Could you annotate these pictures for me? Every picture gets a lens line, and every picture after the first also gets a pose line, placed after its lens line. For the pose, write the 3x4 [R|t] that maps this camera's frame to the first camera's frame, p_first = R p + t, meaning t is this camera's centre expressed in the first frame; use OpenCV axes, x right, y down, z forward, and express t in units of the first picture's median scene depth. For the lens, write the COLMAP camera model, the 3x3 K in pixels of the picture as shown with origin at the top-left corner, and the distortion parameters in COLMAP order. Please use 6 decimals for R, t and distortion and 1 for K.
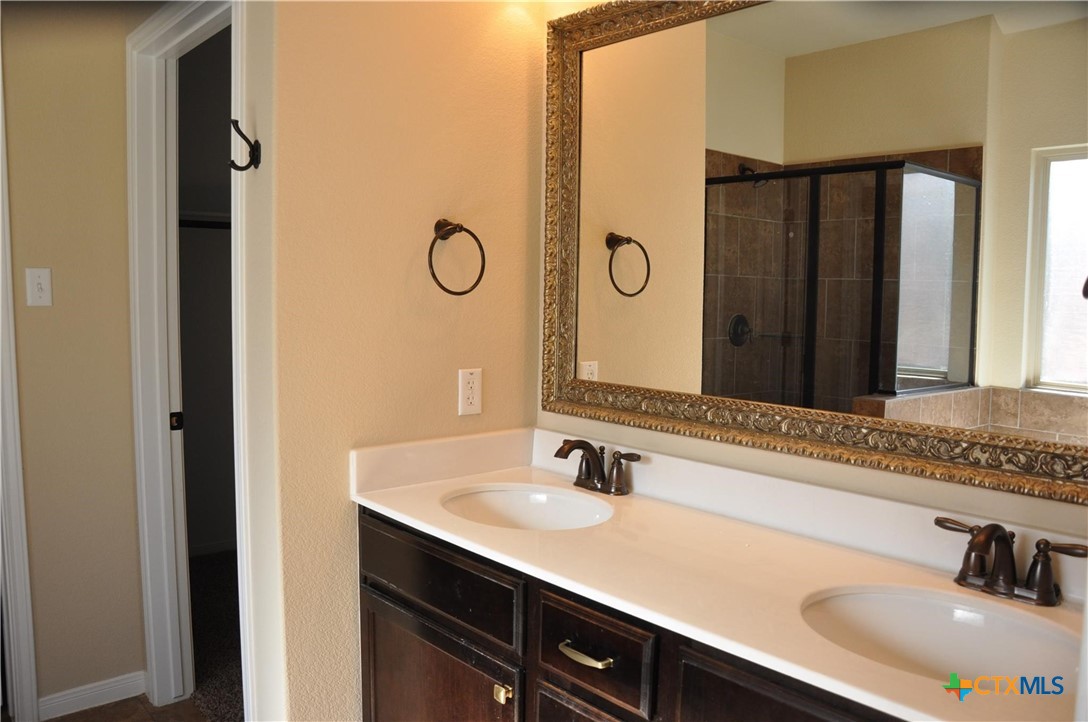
lens RADIAL K [[846.5, 0, 529.0], [0, 846.5, 377.9], [0, 0, 1]] dist [-0.162480, 0.124747]
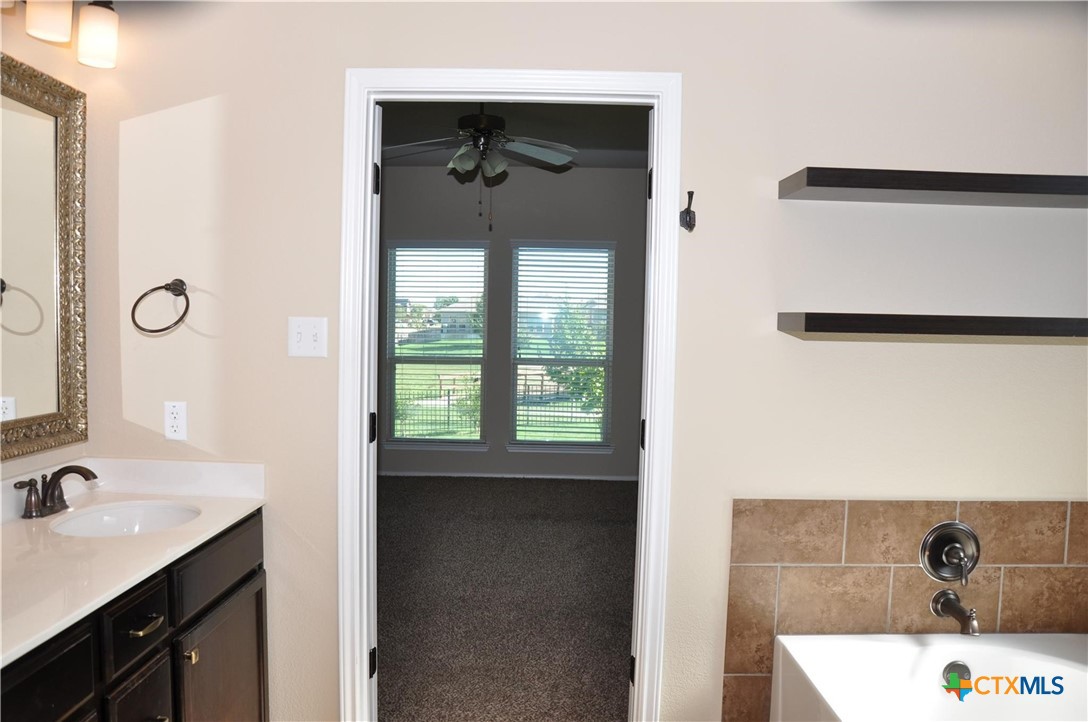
lens RADIAL K [[846.5, 0, 529.0], [0, 846.5, 377.9], [0, 0, 1]] dist [-0.162480, 0.124747]
pose [[-0.741716, -0.067087, 0.667351, -1.083447], [0.036110, 0.989548, 0.139610, -0.164012], [-0.669742, 0.127649, -0.731541, 1.407786]]
